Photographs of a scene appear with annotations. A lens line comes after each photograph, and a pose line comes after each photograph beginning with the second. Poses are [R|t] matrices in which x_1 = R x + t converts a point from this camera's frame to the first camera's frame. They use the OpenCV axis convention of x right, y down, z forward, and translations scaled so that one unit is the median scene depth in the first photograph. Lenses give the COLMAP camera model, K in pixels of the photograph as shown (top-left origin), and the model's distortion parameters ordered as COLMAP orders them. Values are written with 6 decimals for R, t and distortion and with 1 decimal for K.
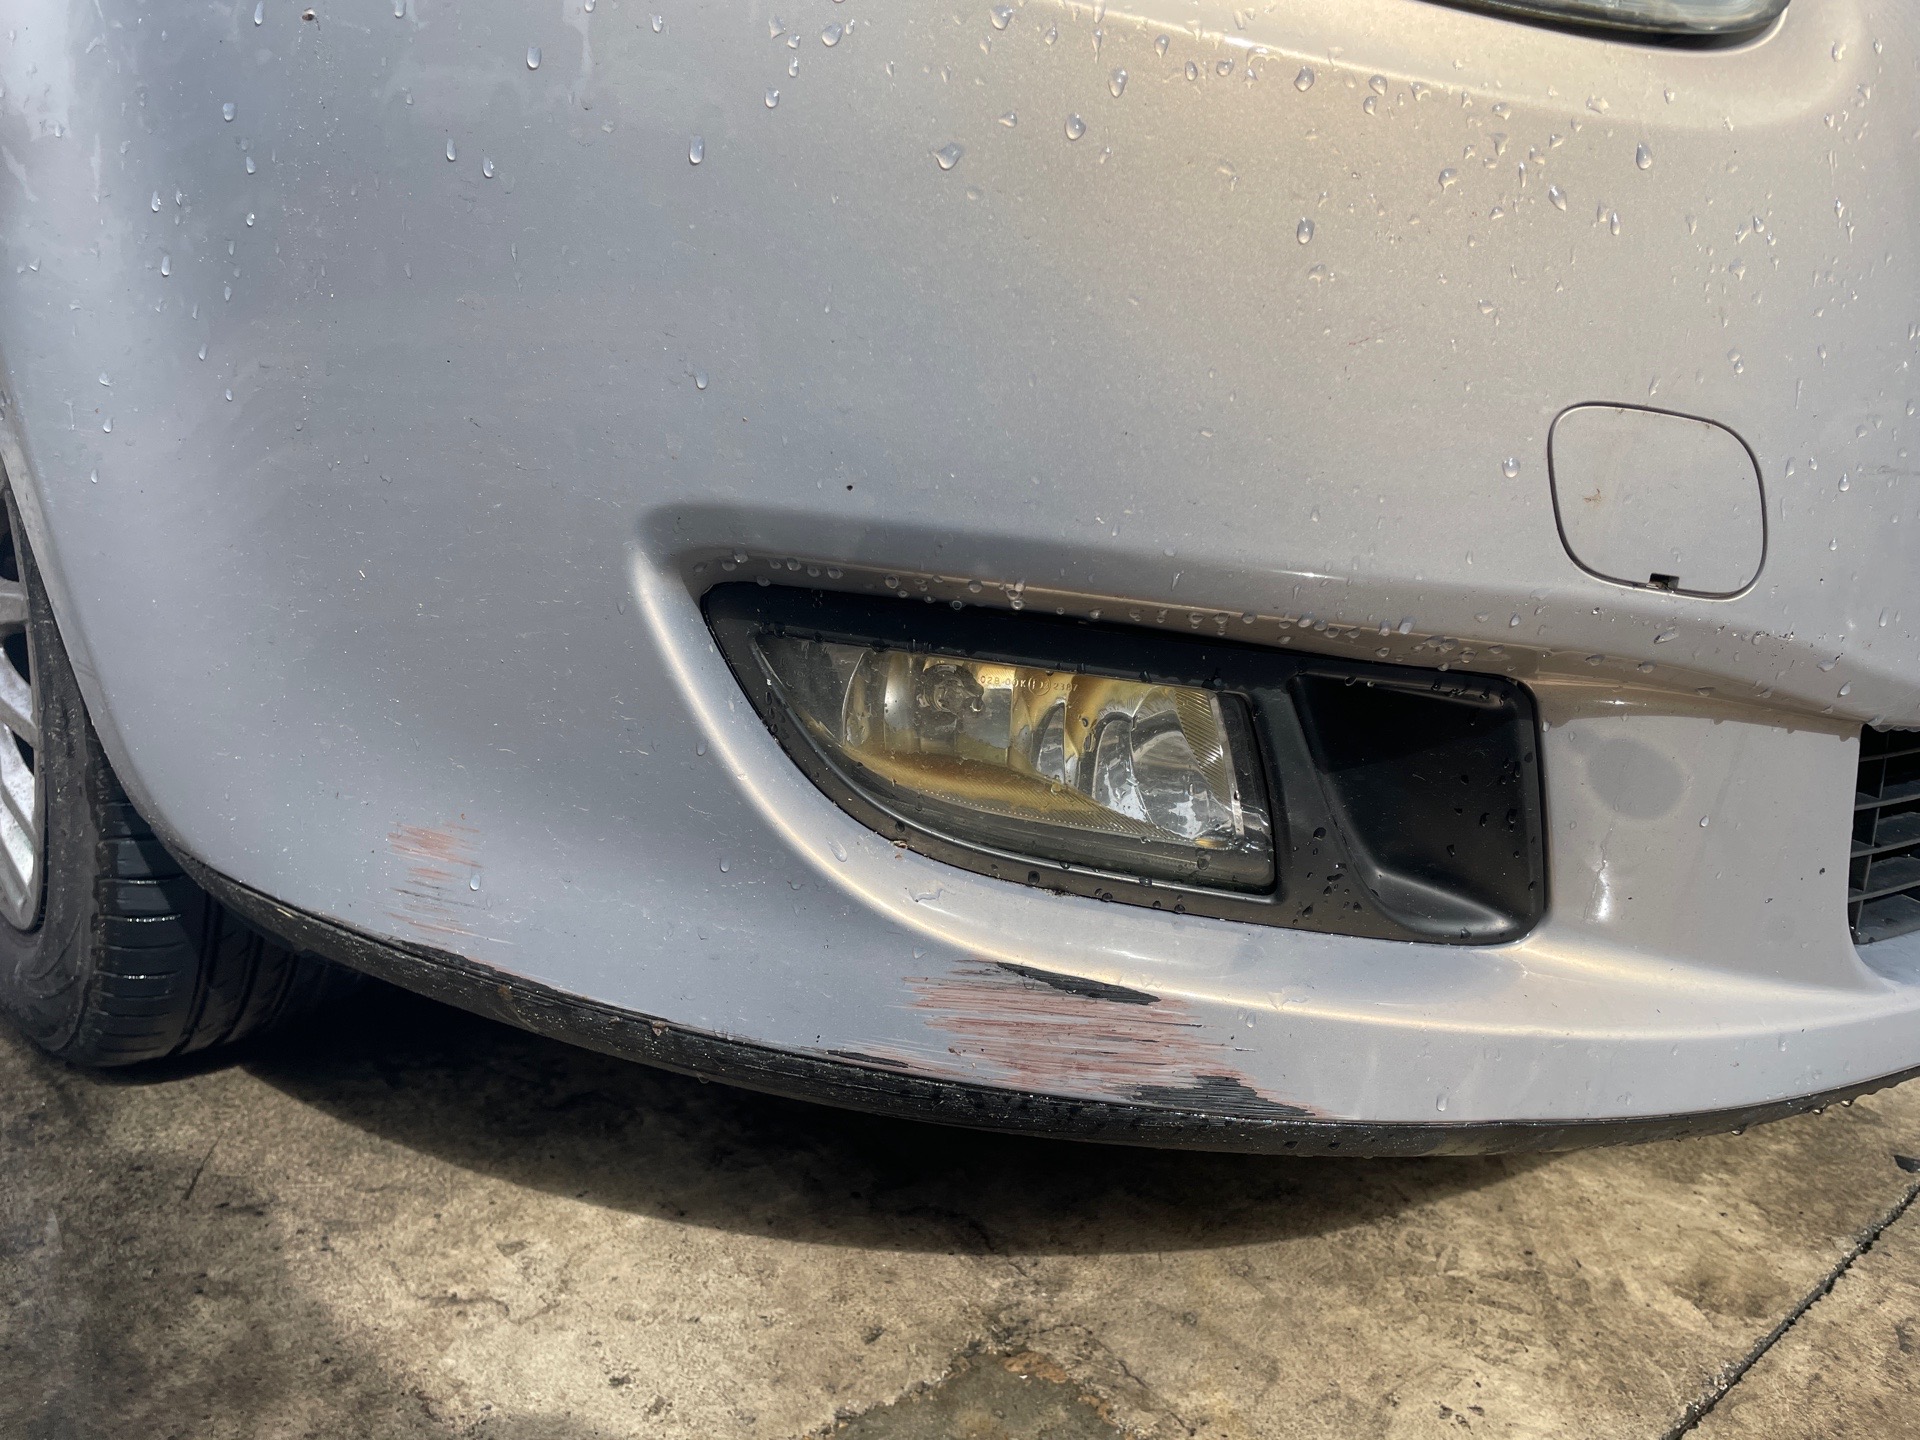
lens RADIAL K [[1445.6, 0, 941.4], [0, 1445.6, 711.4], [0, 0, 1]] dist [0.087515, -0.115611]
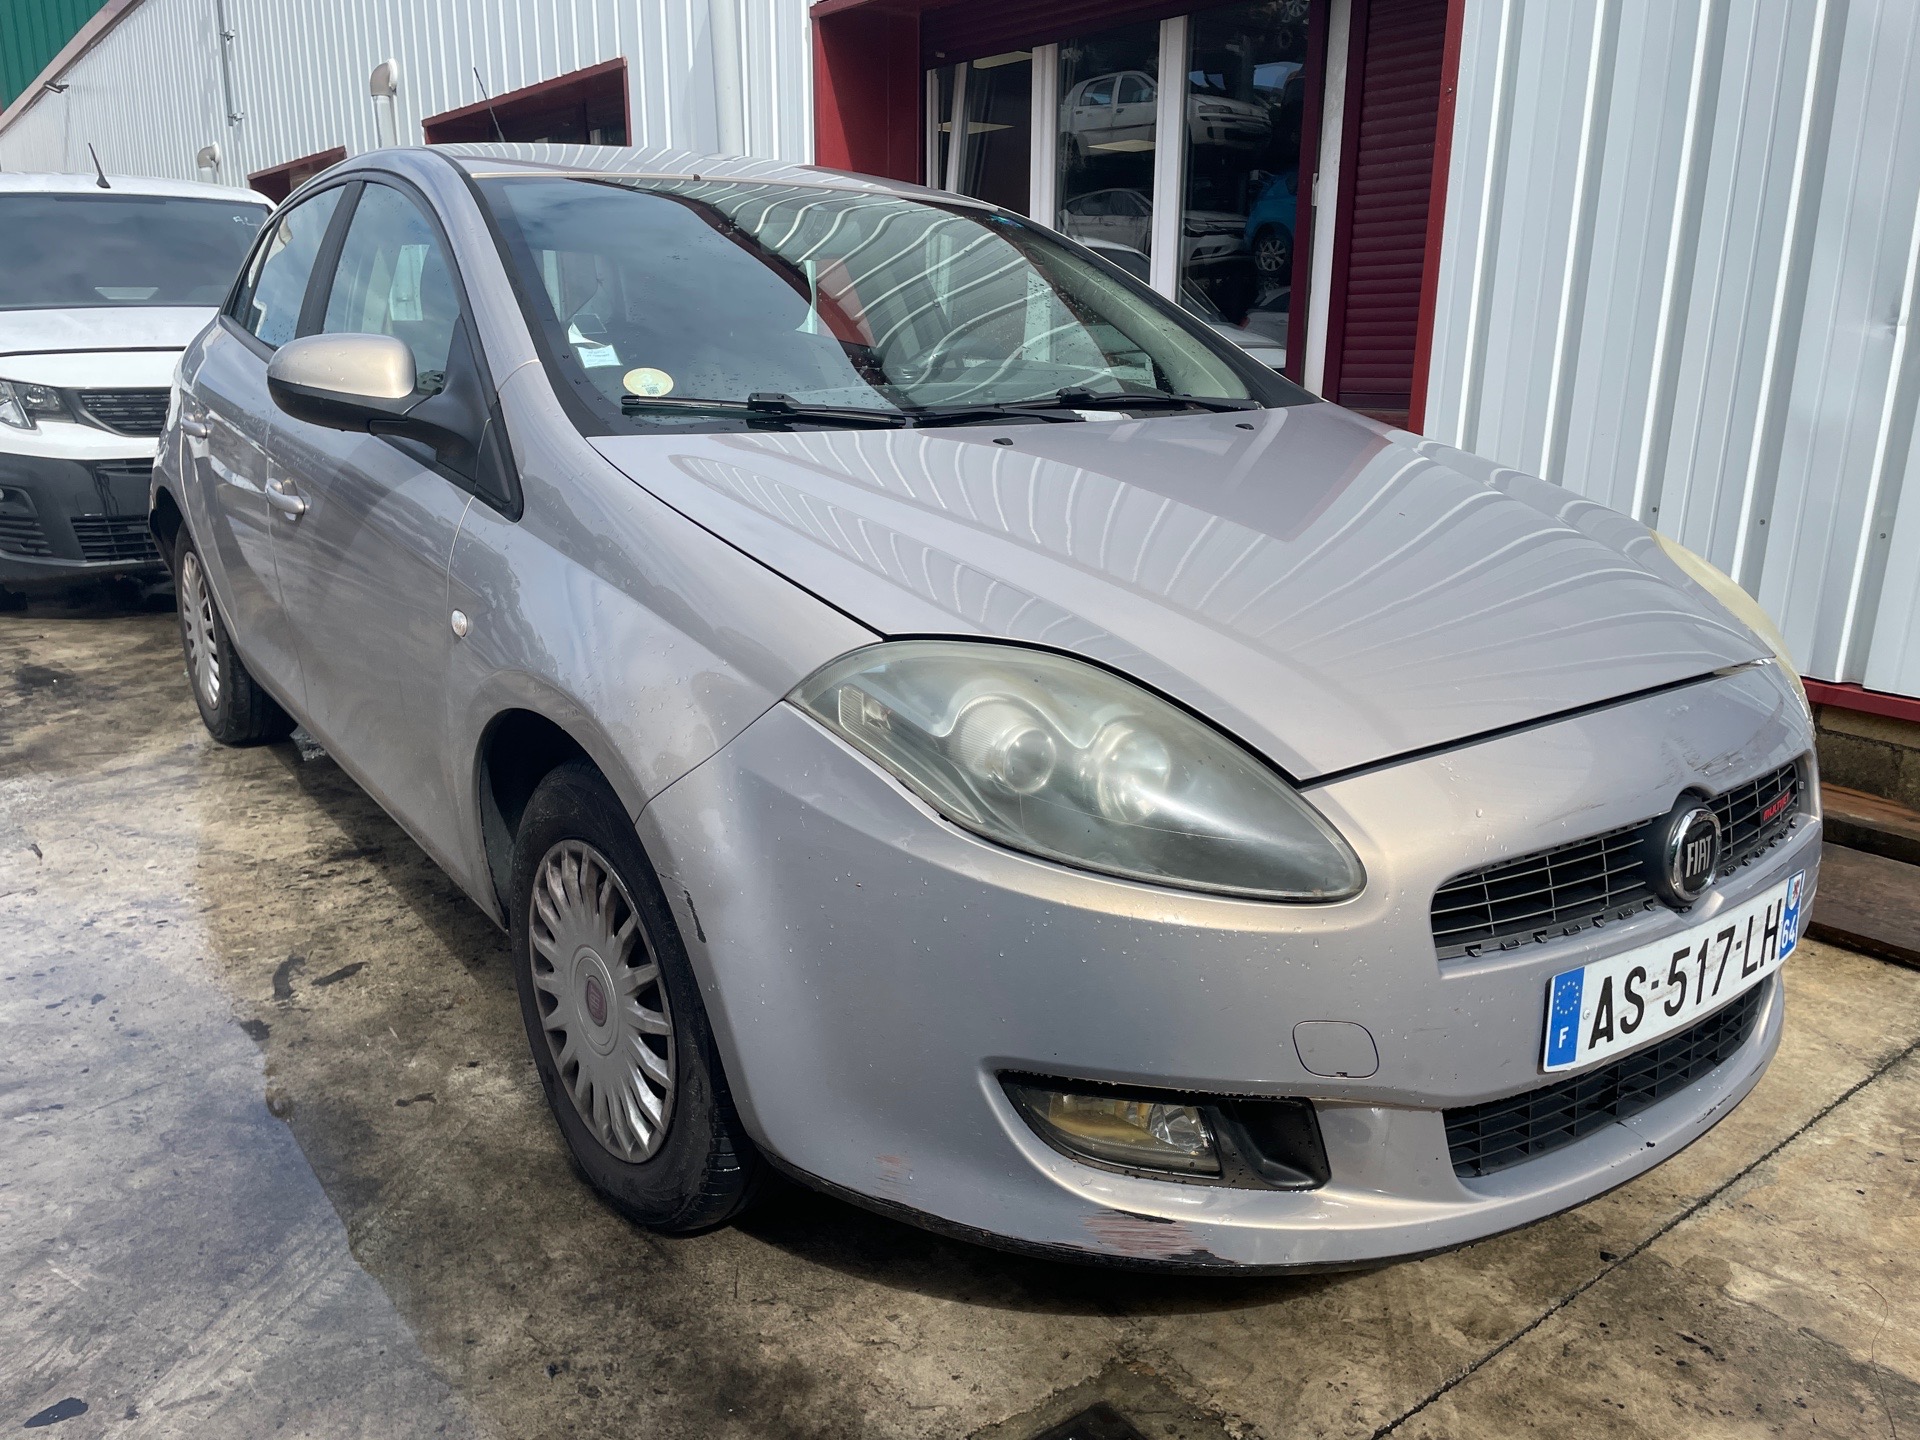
lens RADIAL K [[1445.6, 0, 964.4], [0, 1445.6, 719.6], [0, 0, 1]] dist [0.087515, -0.115611]
pose [[0.997466, -0.045809, -0.054431, -0.034457], [0.044445, 0.998673, -0.026022, -0.461602], [0.055551, 0.023537, 0.998178, -1.186232]]
